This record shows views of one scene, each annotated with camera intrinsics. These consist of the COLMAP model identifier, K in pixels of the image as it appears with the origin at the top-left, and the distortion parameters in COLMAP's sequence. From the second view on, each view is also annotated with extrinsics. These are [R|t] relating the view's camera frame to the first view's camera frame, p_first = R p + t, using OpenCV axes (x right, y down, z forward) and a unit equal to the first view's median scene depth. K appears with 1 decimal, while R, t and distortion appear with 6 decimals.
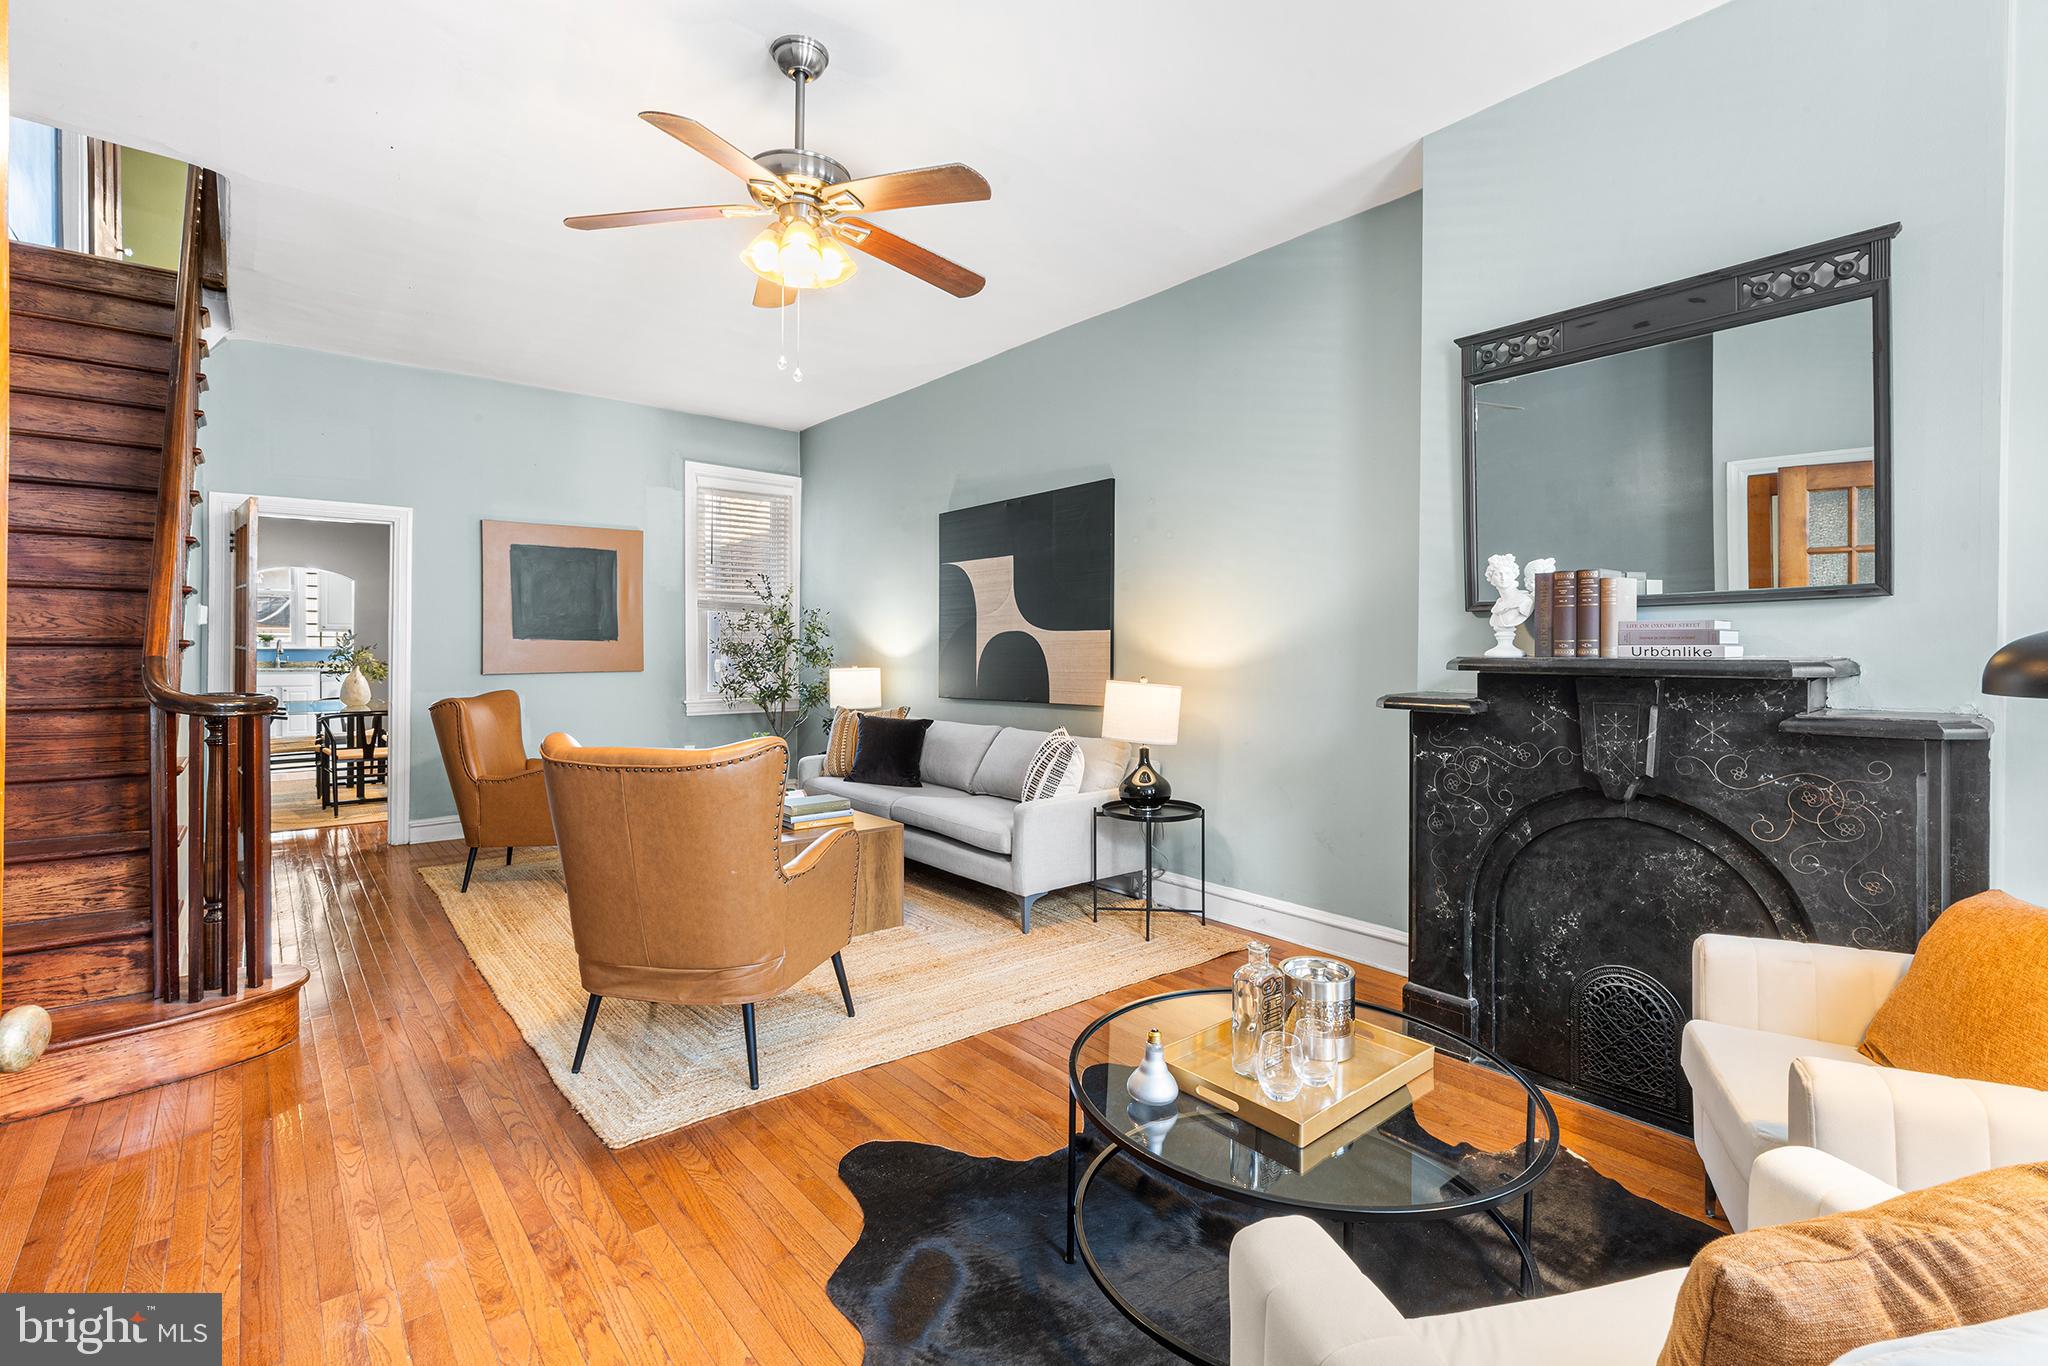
lens RADIAL K [[920.8, 0, 1030.0], [0, 920.8, 661.3], [0, 0, 1]] dist [0.001303, 0.000016]
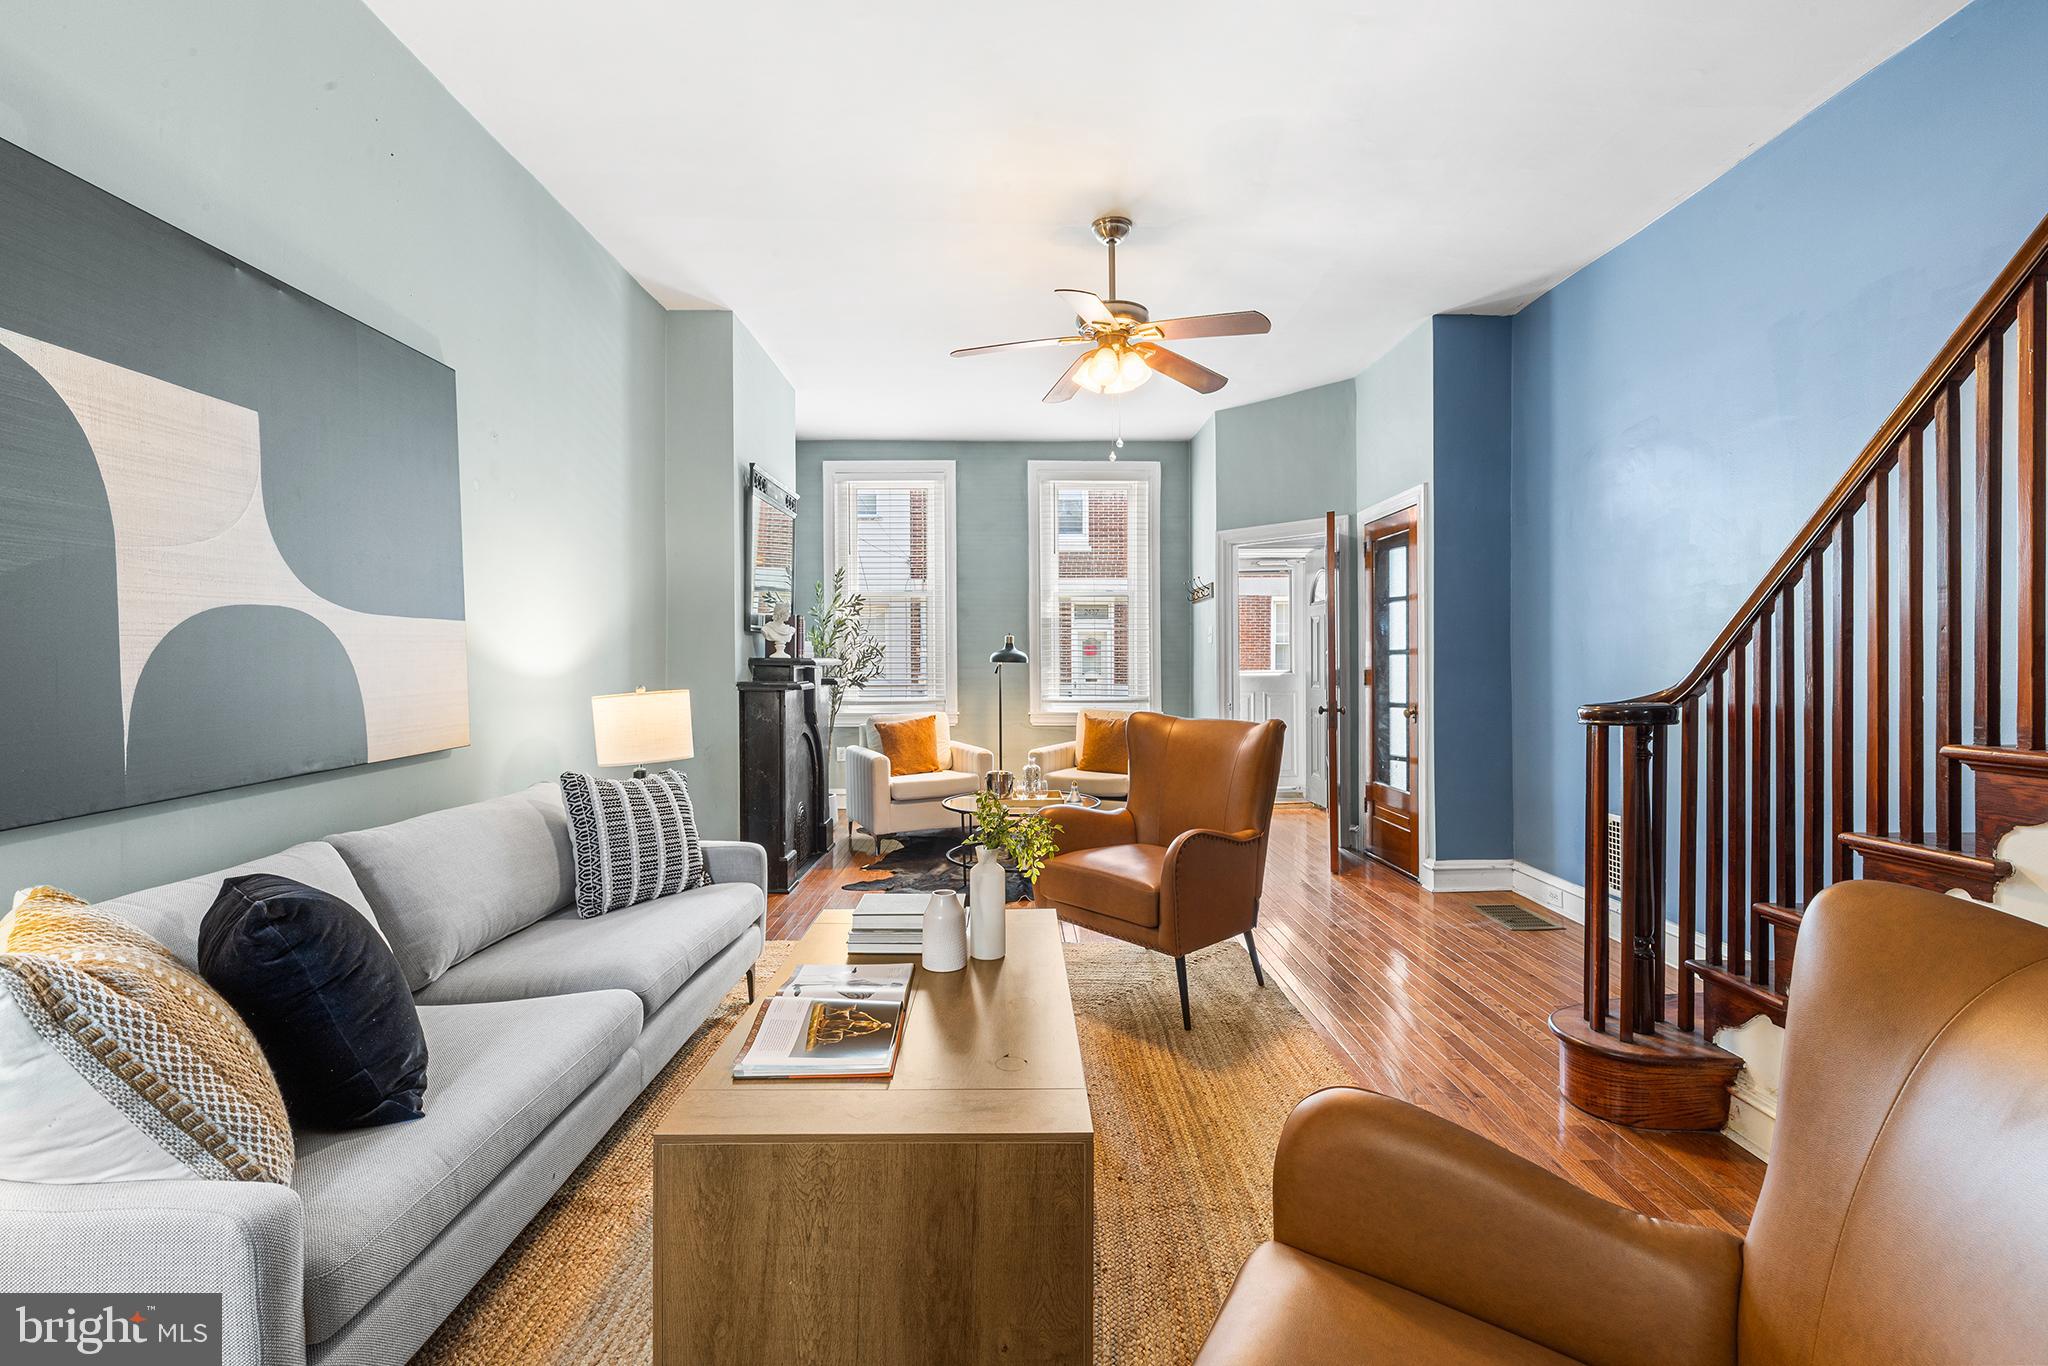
lens RADIAL K [[909.7, 0, 1021.2], [0, 909.7, 672.3], [0, 0, 1]] dist [0.002591, 0.000690]
pose [[-0.772841, -0.010944, 0.634506, -0.514618], [0.007965, 0.999605, 0.026942, -0.011723], [-0.634550, 0.025876, -0.772448, 1.086908]]
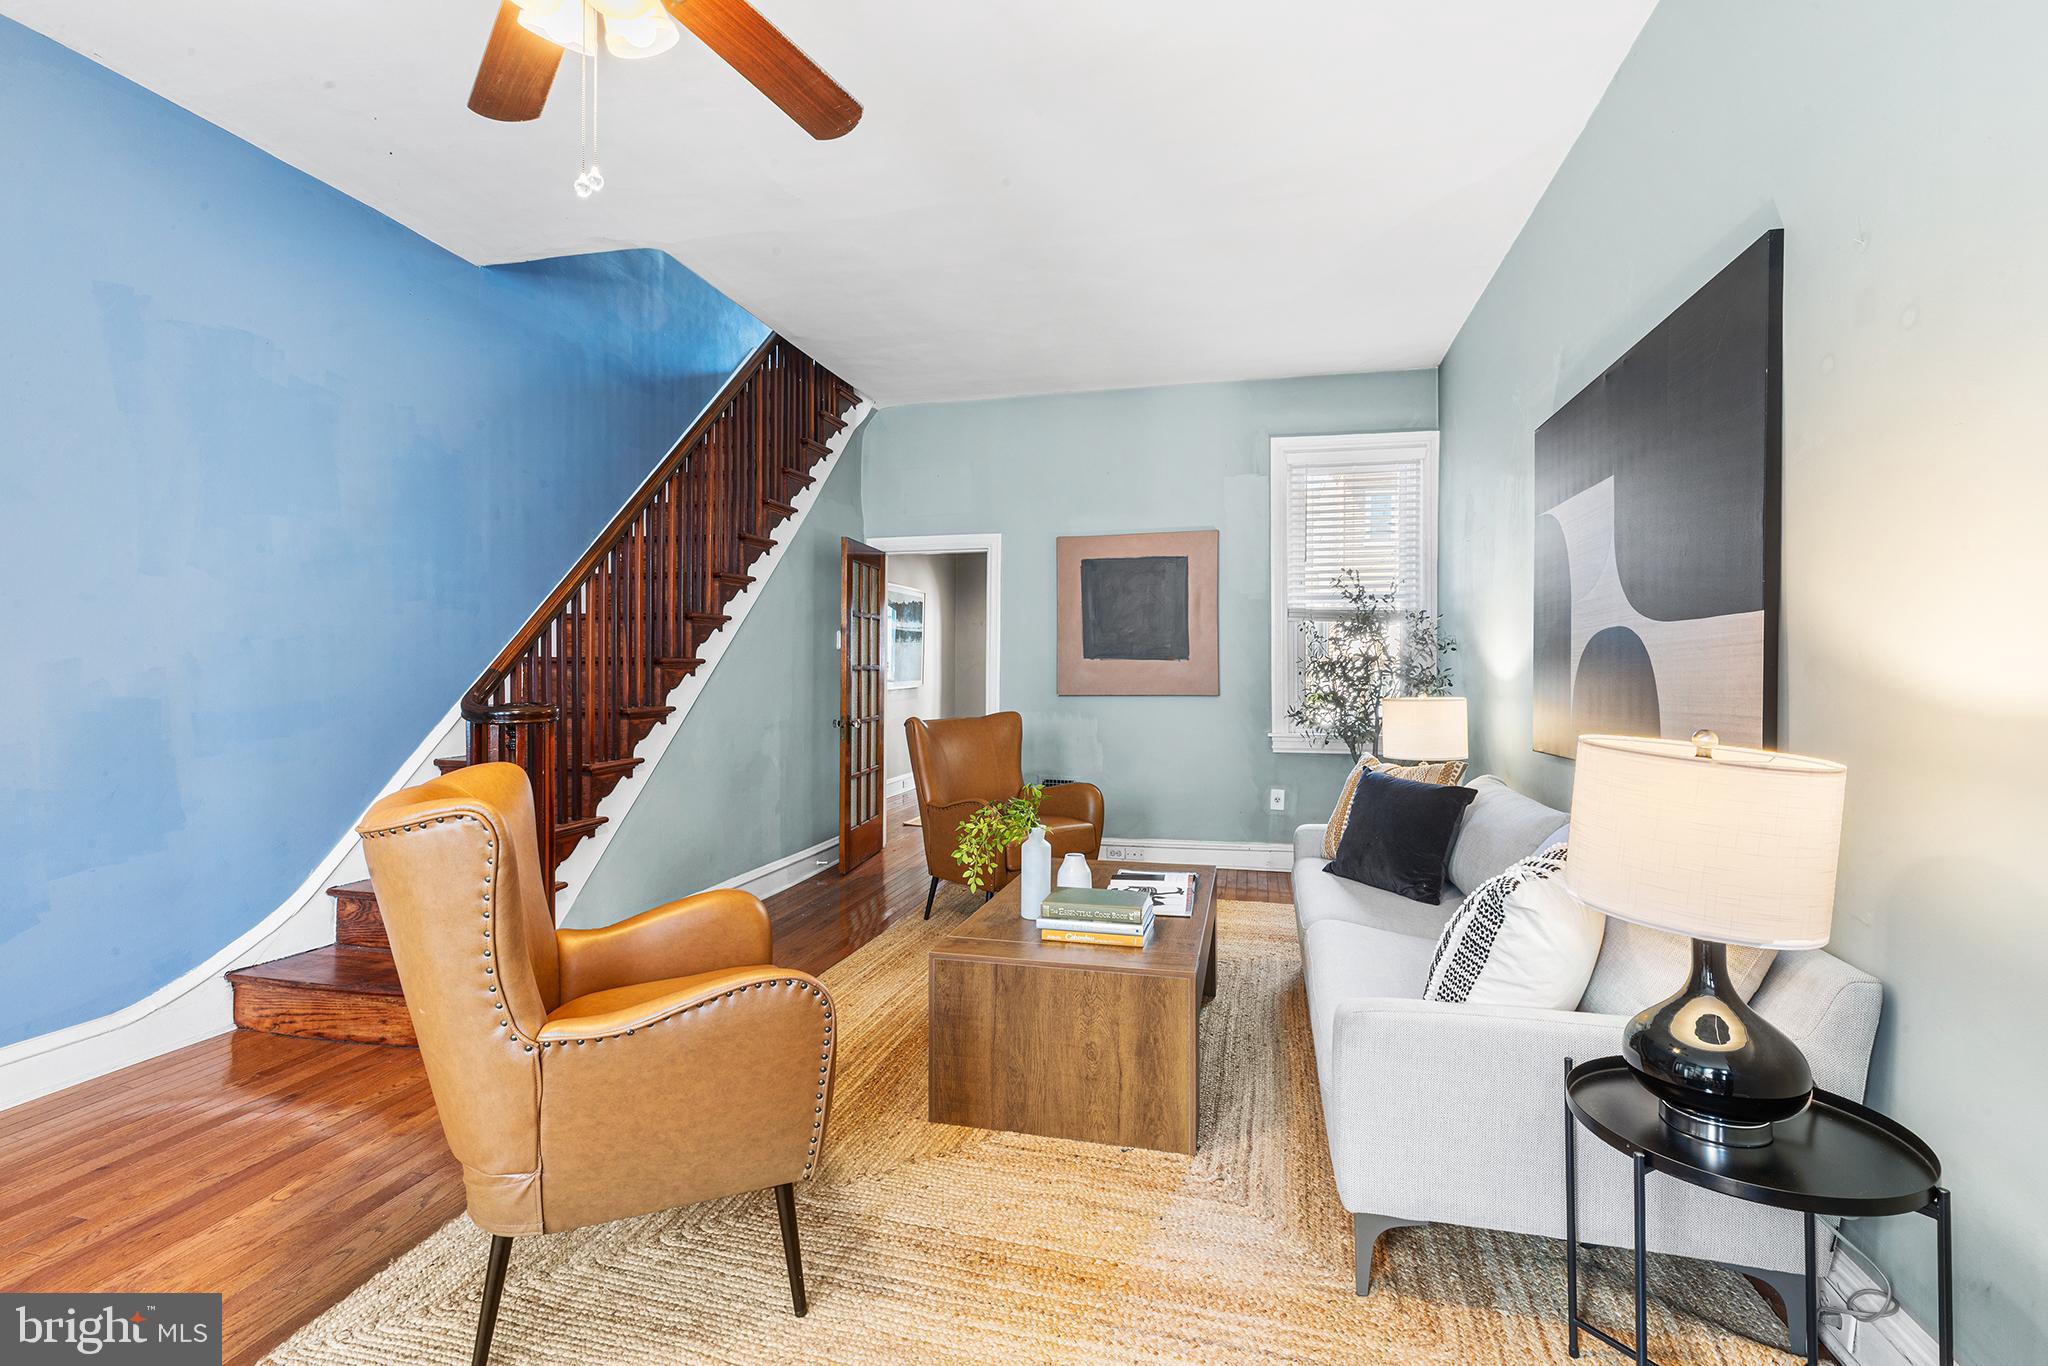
lens RADIAL K [[913.0, 0, 1024.0], [0, 913.0, 683.0], [0, 0, 1]] dist [-0.001629, -0.000417]
pose [[0.586222, 0.007200, -0.810118, 0.191879], [-0.011107, 0.999938, 0.000850, 0.000014], [0.810074, 0.008500, 0.586266, 0.452464]]
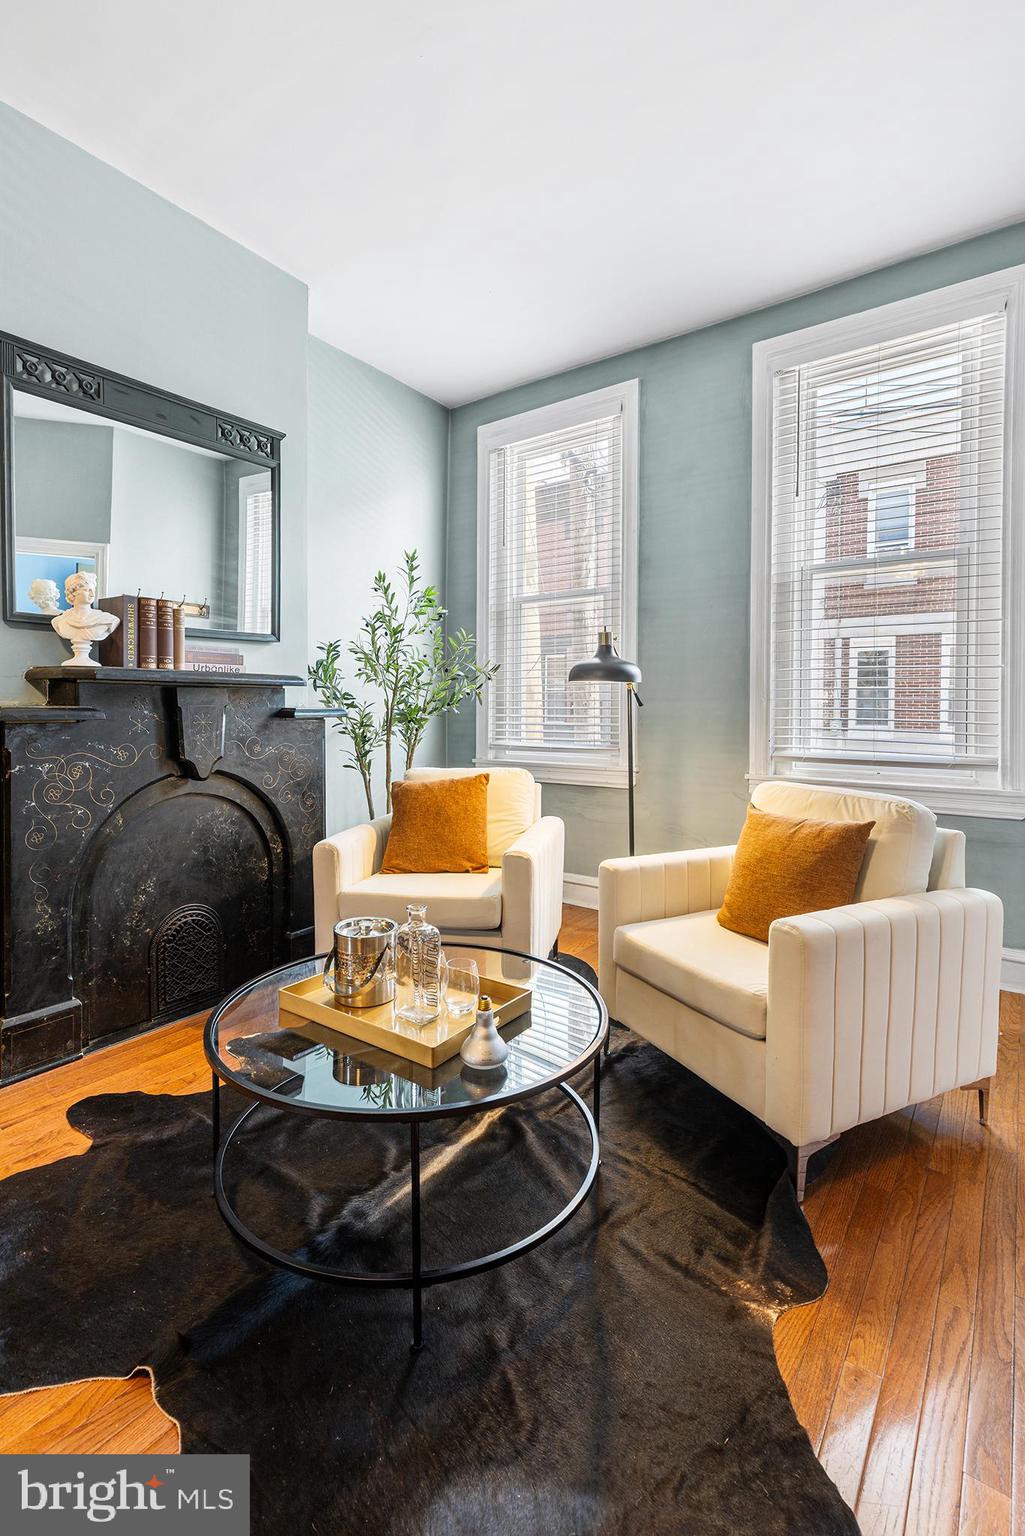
lens RADIAL K [[702.6, 0, 500.3], [0, 702.6, 720.9], [0, 0, 1]] dist [0.000447, 0.000096]
pose [[-0.231914, -0.024933, 0.972417, -0.205518], [0.007075, 0.999602, 0.027317, 0.019604], [-0.972711, 0.013215, -0.231645, 0.373491]]
